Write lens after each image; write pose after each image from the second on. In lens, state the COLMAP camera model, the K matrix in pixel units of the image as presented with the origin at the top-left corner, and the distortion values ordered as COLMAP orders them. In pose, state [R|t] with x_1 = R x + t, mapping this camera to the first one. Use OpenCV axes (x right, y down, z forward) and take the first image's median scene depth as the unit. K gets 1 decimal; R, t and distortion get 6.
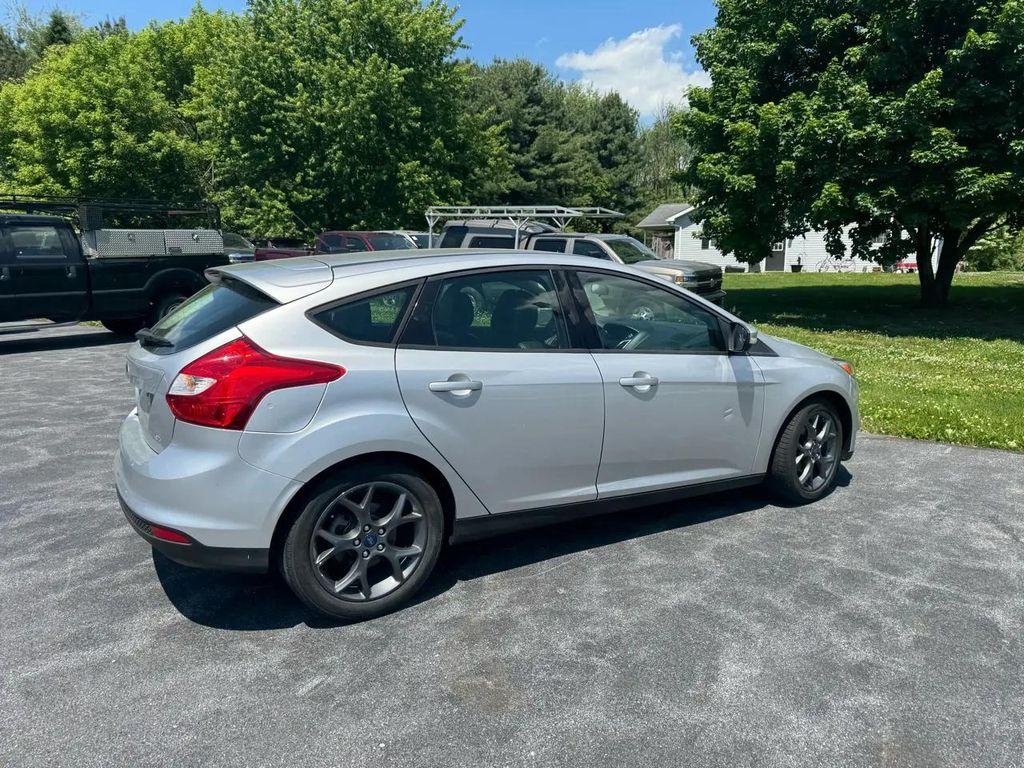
lens RADIAL K [[709.7, 0, 525.0], [0, 709.7, 378.0], [0, 0, 1]] dist [0.057541, -0.069754]
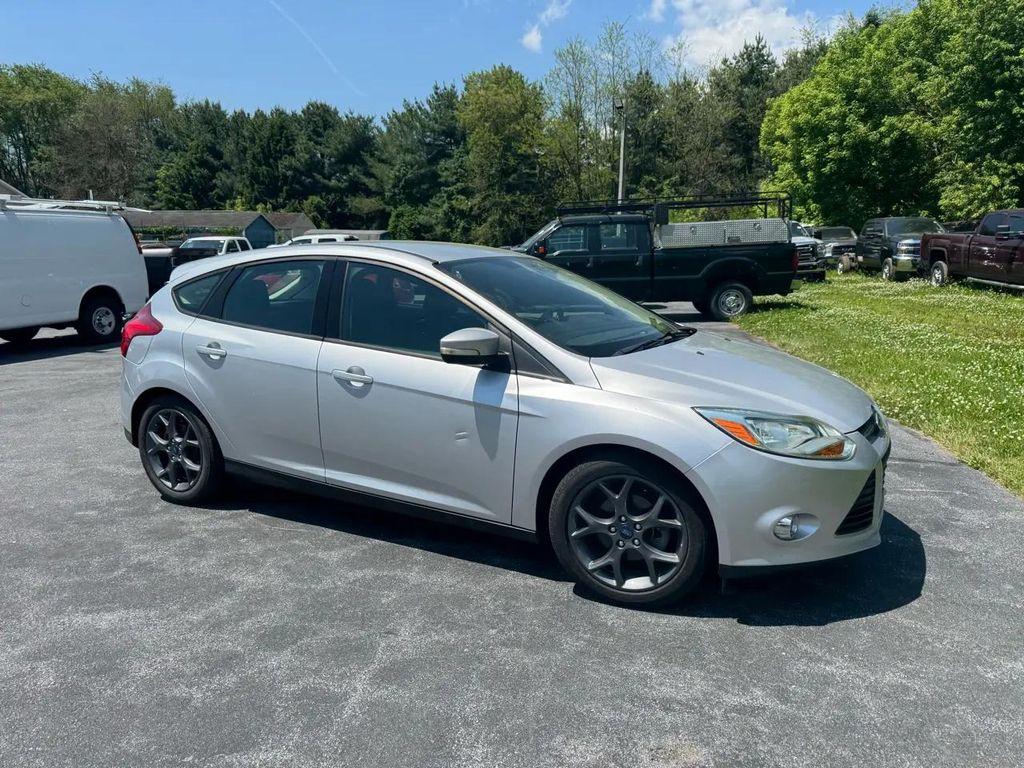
lens RADIAL K [[717.0, 0, 522.1], [0, 717.0, 388.8], [0, 0, 1]] dist [0.051746, -0.070299]
pose [[0.502635, 0.153465, -0.850768, 0.189427], [-0.127107, 0.986541, 0.102861, -0.018536], [0.855103, 0.056437, 0.515376, 0.117448]]
